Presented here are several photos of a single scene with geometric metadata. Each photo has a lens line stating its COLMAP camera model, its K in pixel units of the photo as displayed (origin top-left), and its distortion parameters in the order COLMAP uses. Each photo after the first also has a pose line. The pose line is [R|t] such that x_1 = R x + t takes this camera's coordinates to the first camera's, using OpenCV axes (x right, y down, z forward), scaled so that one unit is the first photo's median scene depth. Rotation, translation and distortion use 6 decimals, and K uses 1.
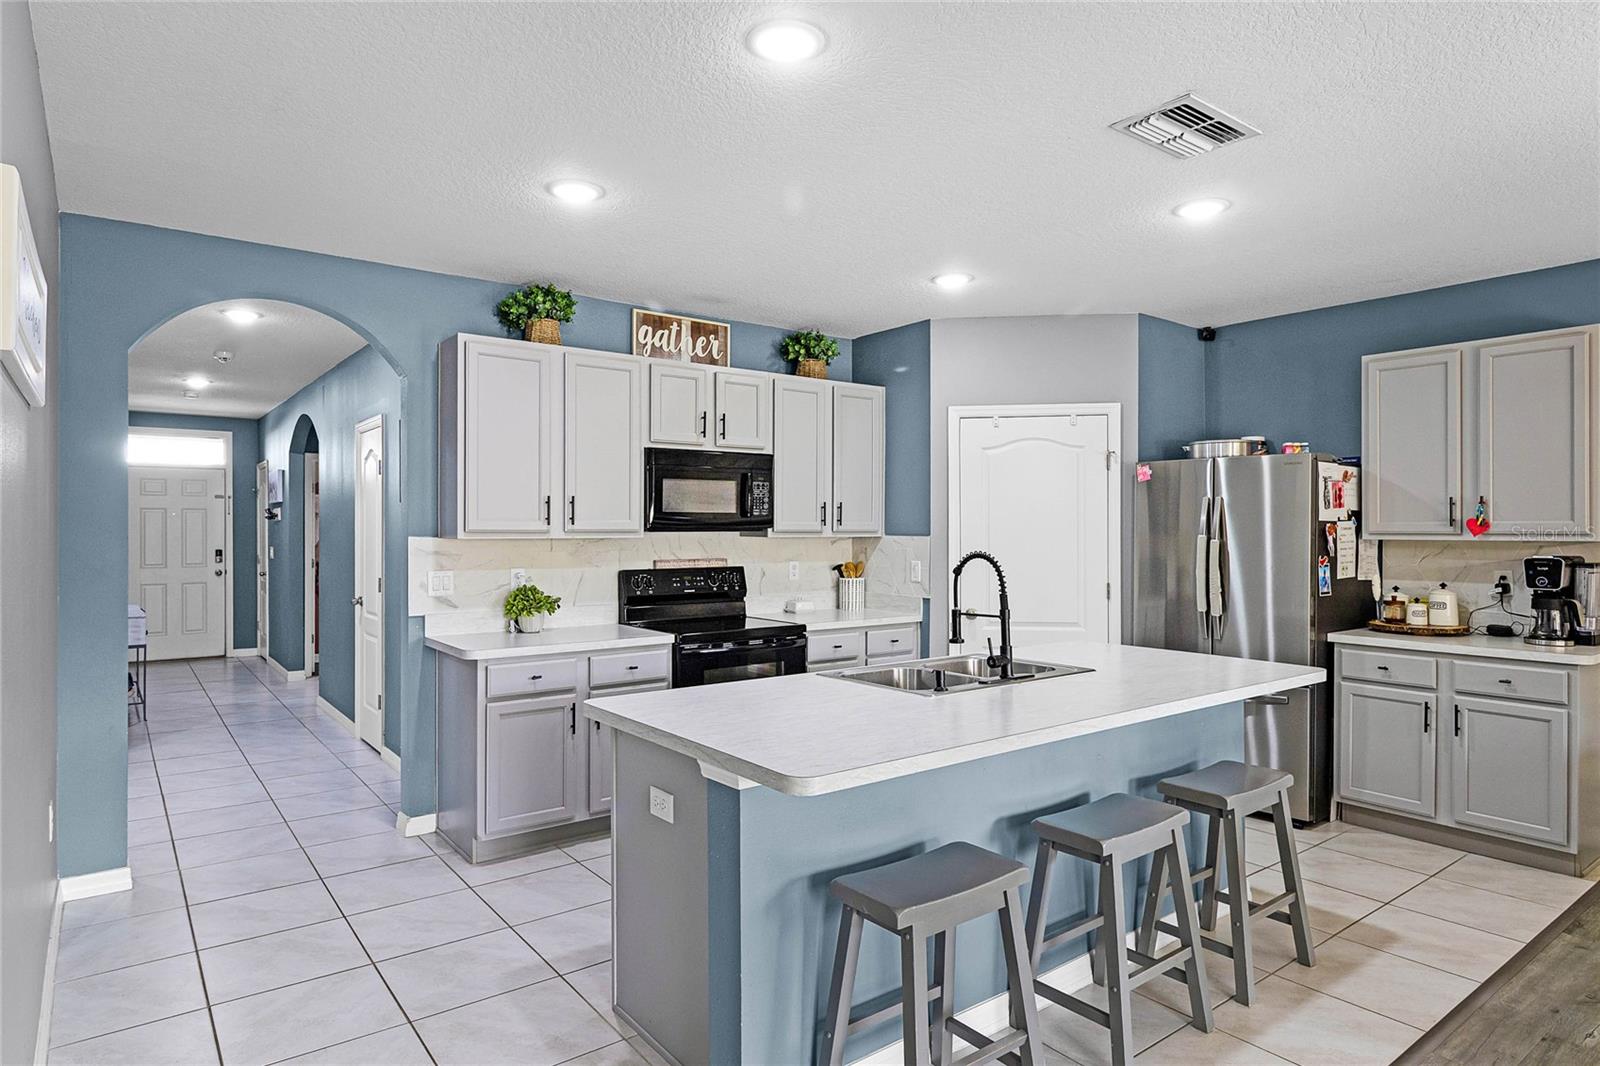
lens RADIAL K [[909.4, 0, 804.9], [0, 909.4, 531.3], [0, 0, 1]] dist [0.001029, 0.000431]
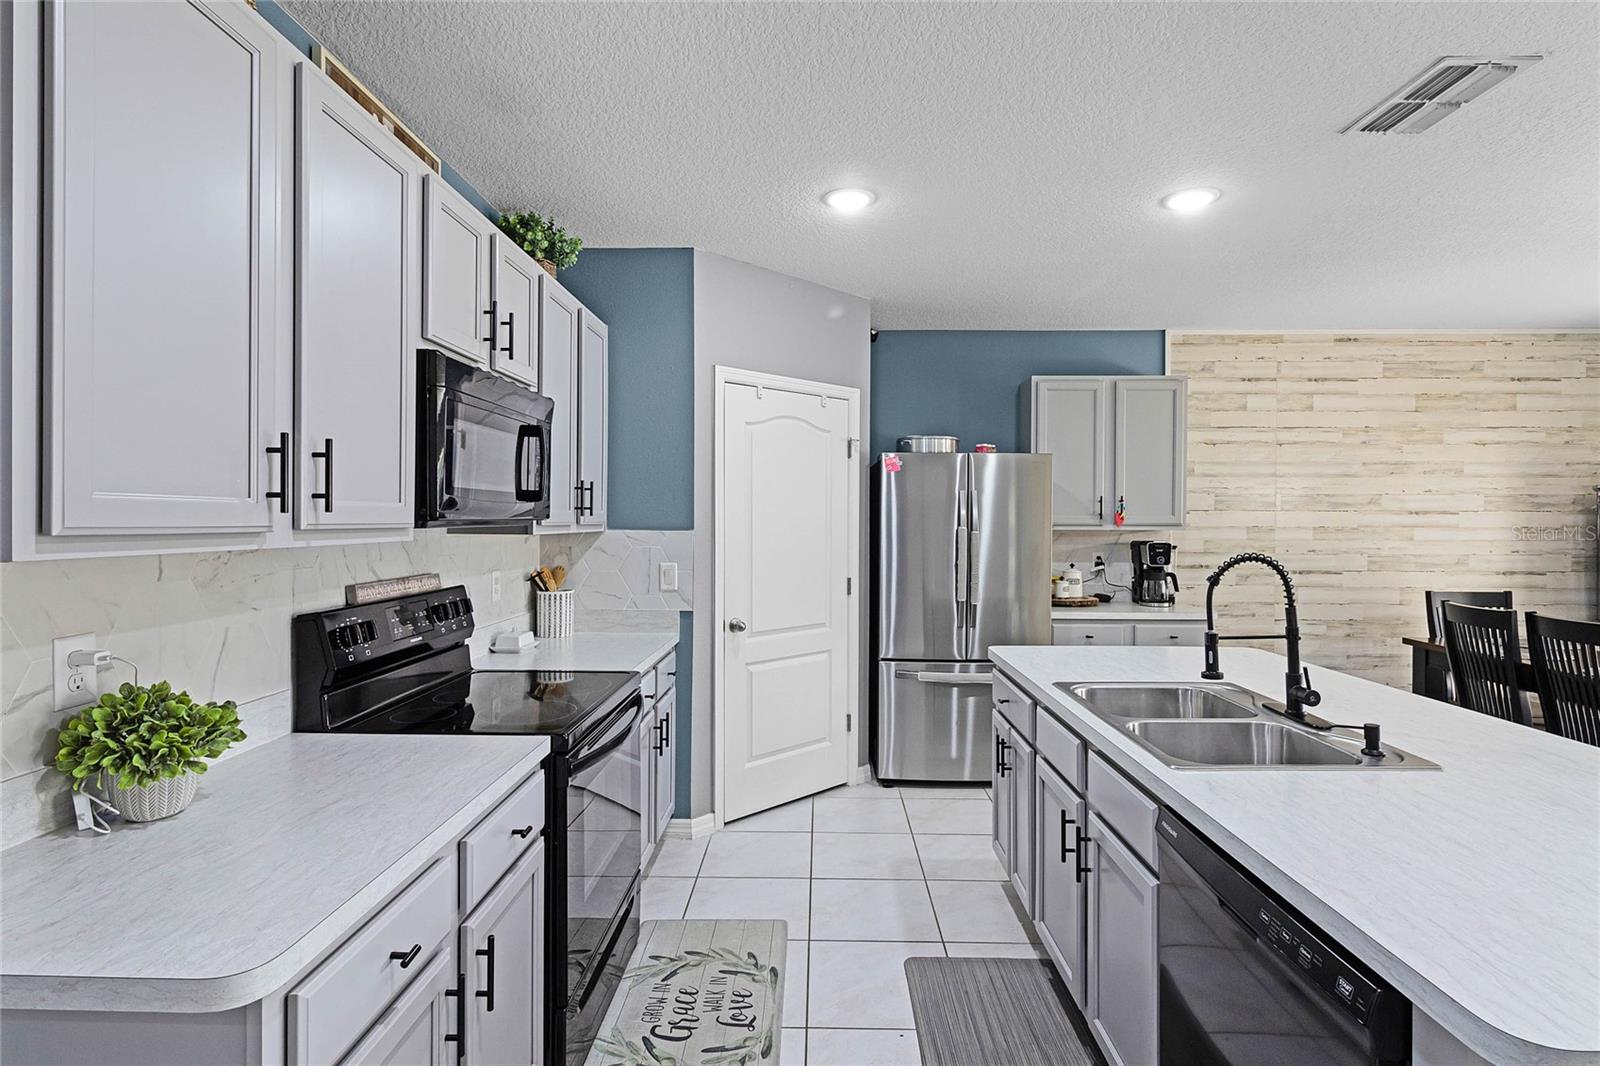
lens RADIAL K [[775.8, 0, 801.4], [0, 775.8, 527.7], [0, 0, 1]] dist [-0.002221, -0.000973]
pose [[0.623026, -0.007679, 0.782163, -0.342396], [-0.001462, 0.999939, 0.010982, -0.004138], [-0.782199, -0.007985, 0.622977, 0.556062]]
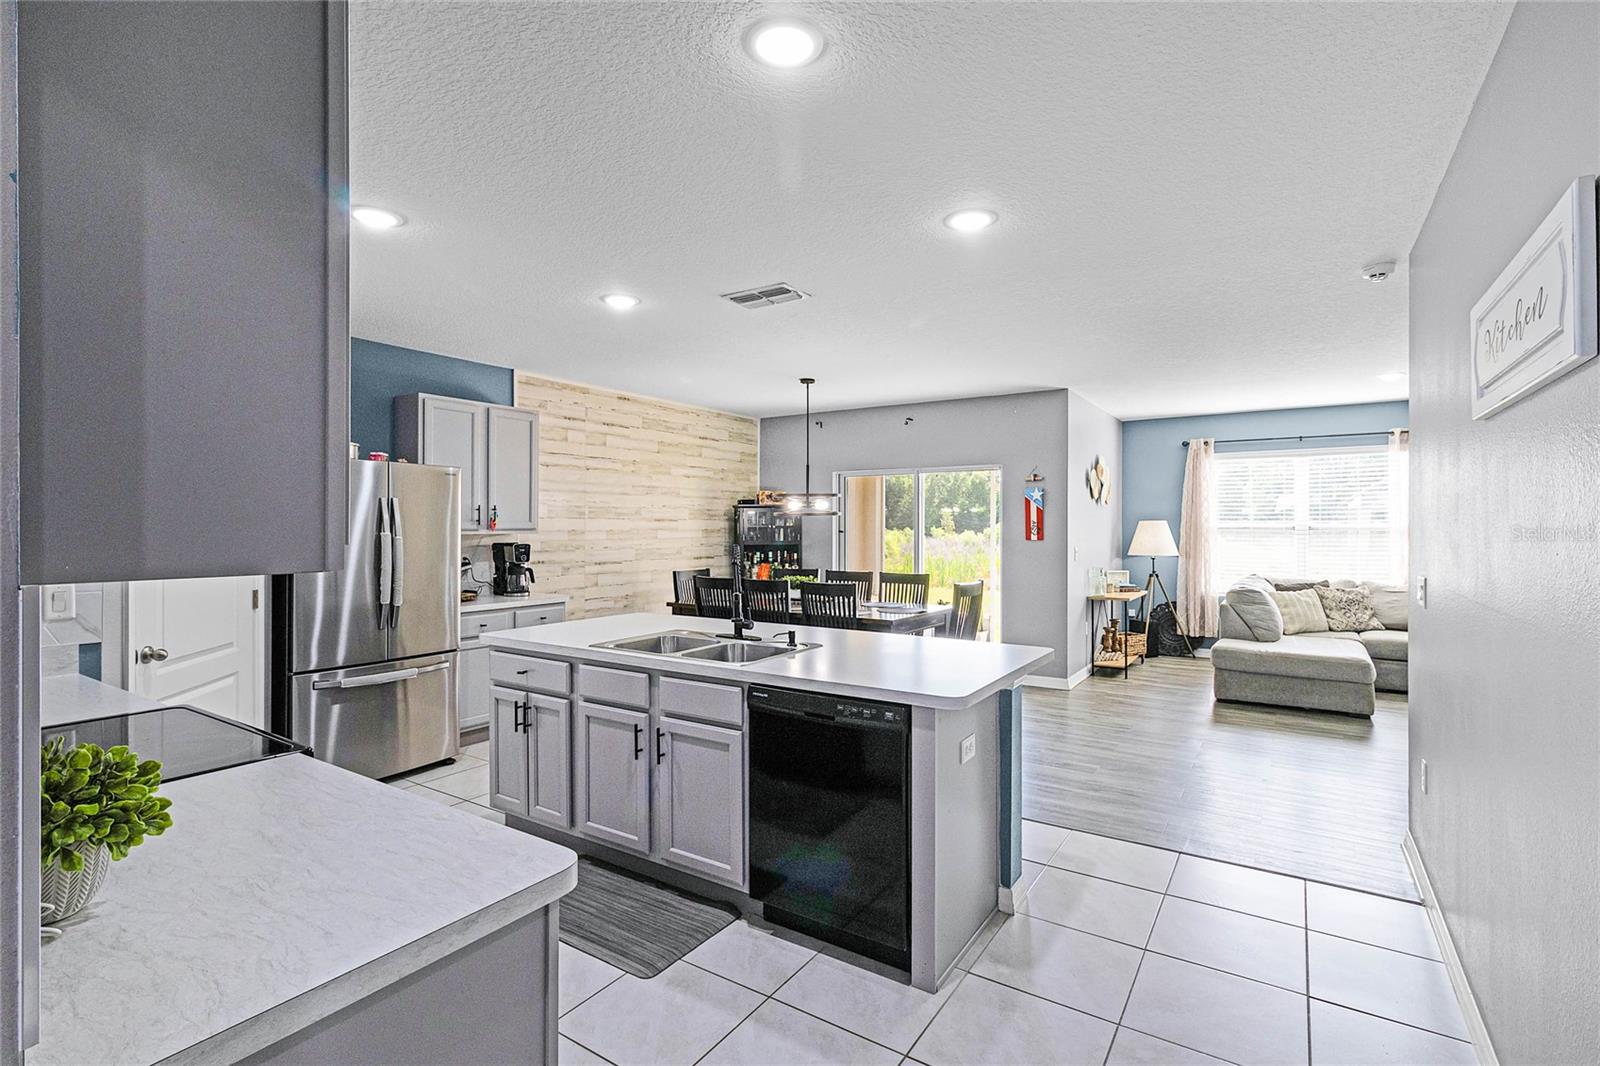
lens RADIAL K [[743.8, 0, 807.0], [0, 743.8, 524.1], [0, 0, 1]] dist [0.000702, 0.000211]
pose [[-0.334248, 0.001657, 0.942484, -0.523785], [0.000961, 0.999999, -0.001417, -0.003779], [-0.942485, 0.000432, -0.334249, 0.773110]]
